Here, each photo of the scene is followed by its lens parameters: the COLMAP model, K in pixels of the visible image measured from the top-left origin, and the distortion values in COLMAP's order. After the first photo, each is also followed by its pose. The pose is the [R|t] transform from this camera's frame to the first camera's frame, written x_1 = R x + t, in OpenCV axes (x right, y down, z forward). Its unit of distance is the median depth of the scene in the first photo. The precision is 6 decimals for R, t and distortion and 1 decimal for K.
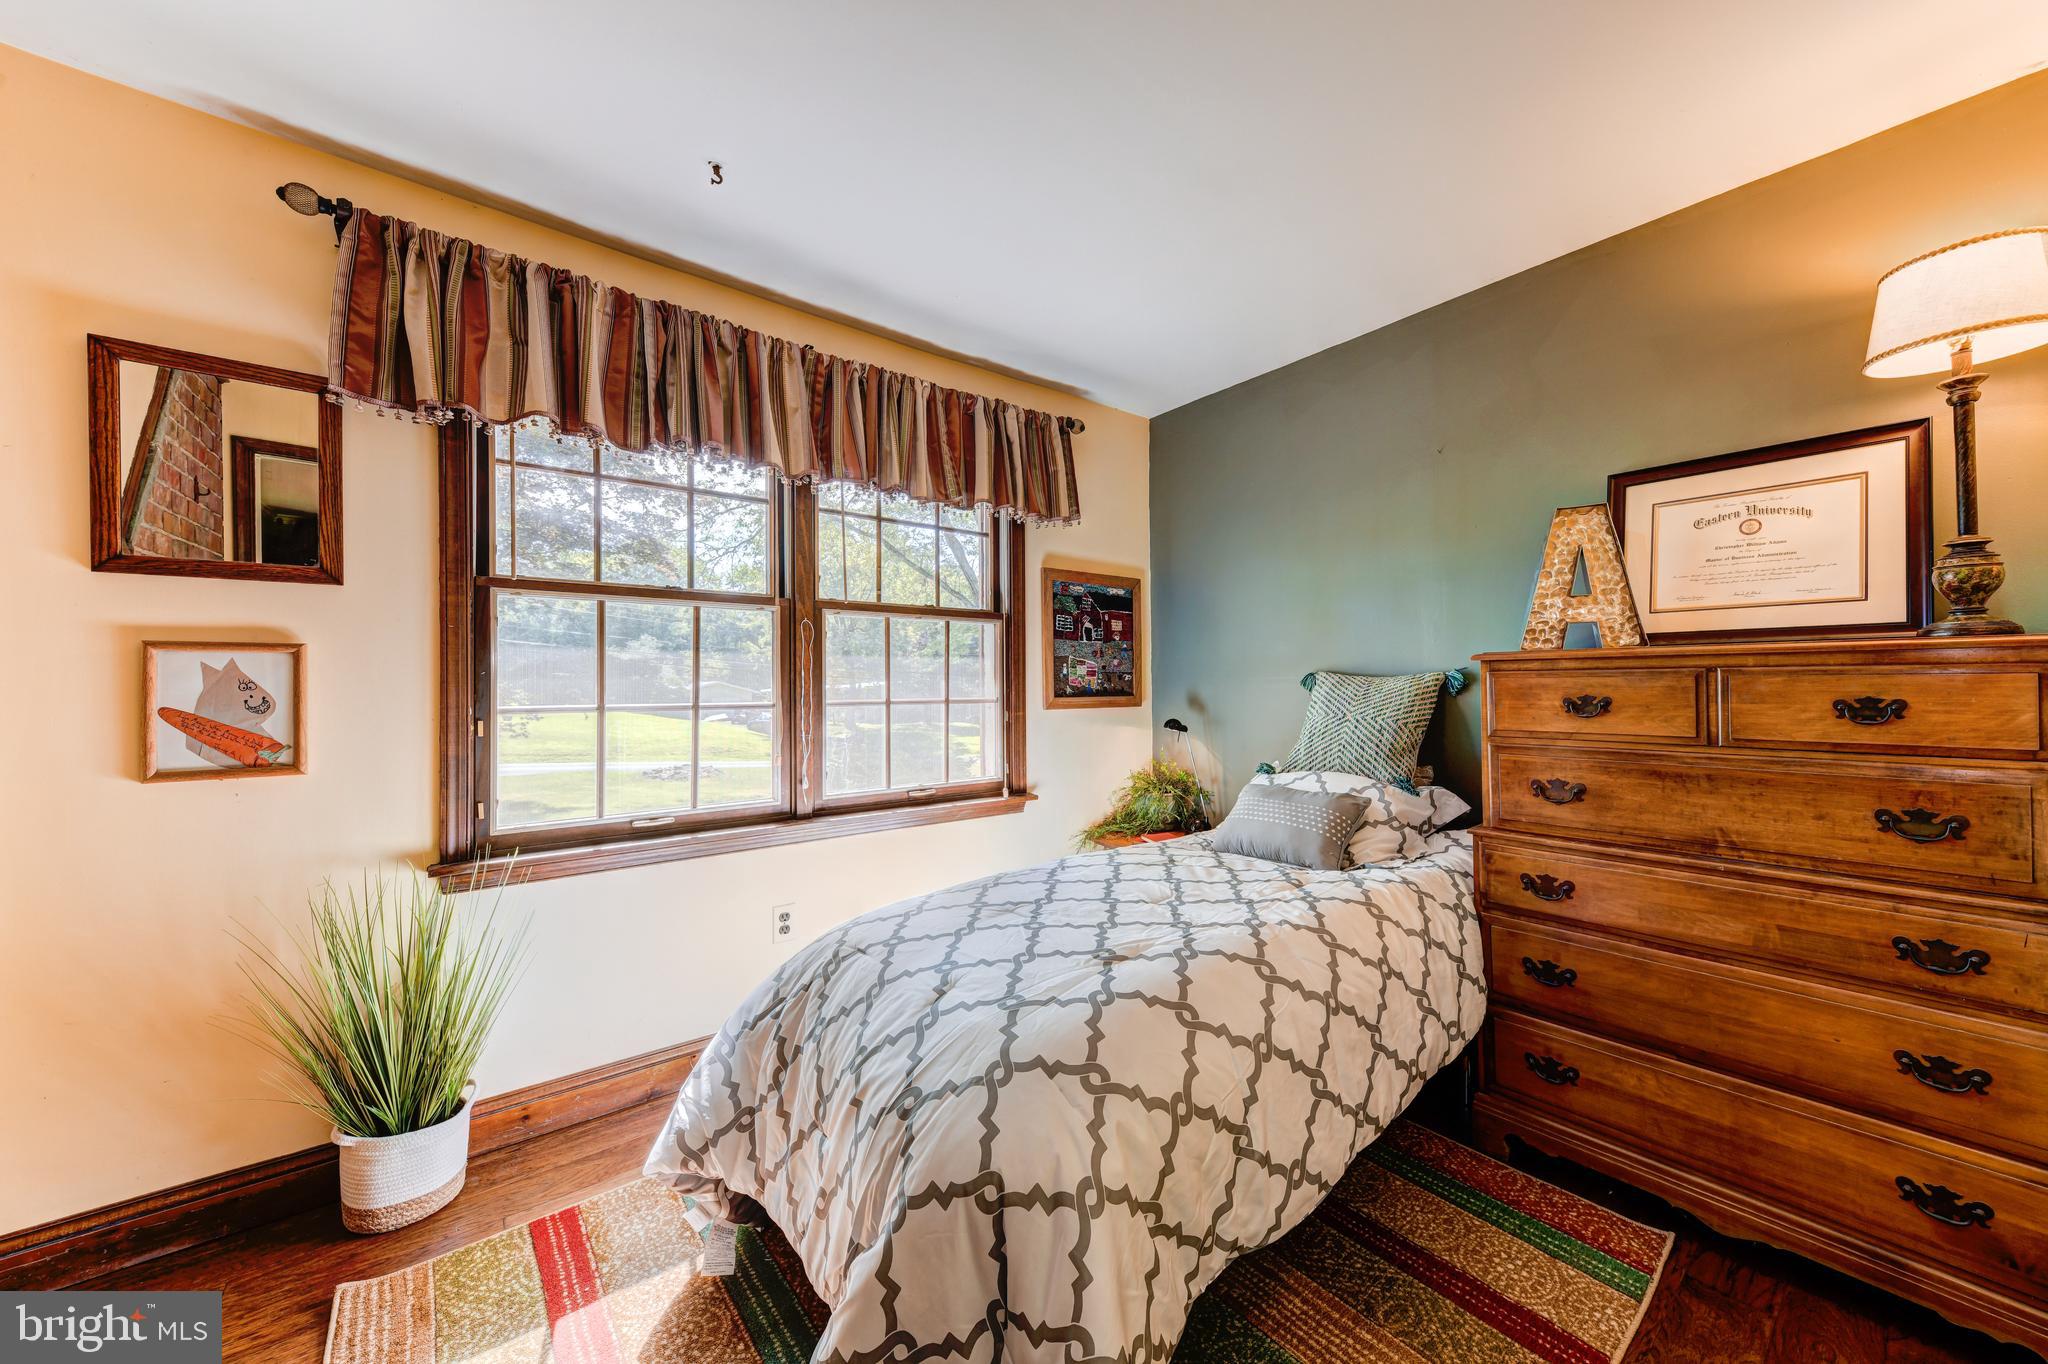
lens RADIAL K [[751.6, 0, 1024.8], [0, 751.6, 679.4], [0, 0, 1]] dist [0.021454, -0.000489]
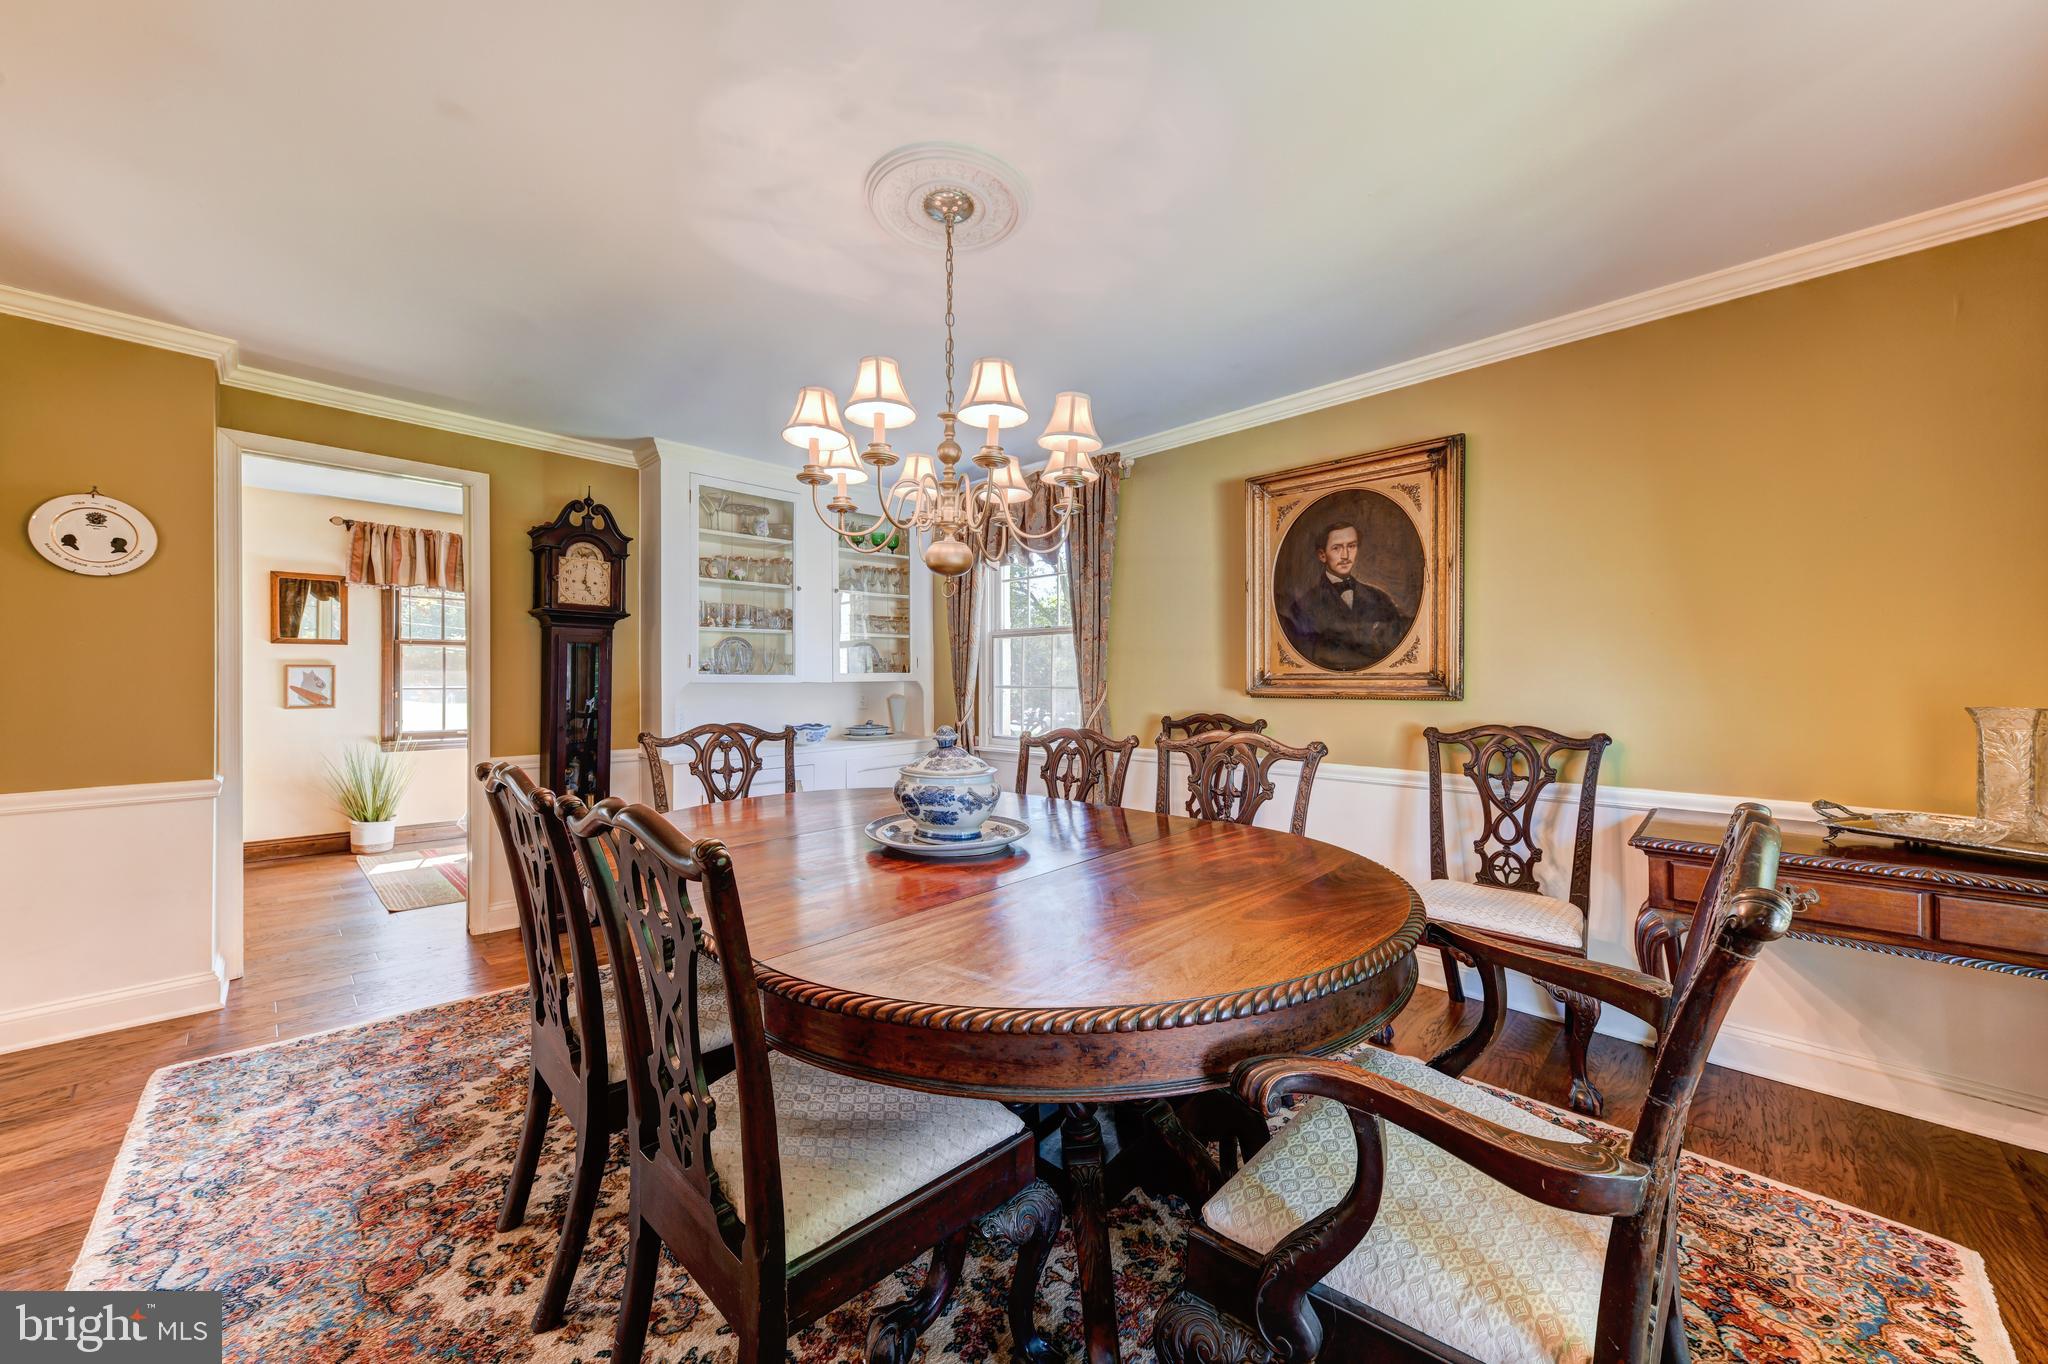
lens RADIAL K [[751.6, 0, 1014.2], [0, 751.6, 680.8], [0, 0, 1]] dist [0.021454, -0.000489]
pose [[0.992525, 0.006311, 0.121881, 1.302292], [-0.006569, 0.999977, 0.001708, -0.007883], [-0.121868, -0.002496, 0.992543, -2.238678]]
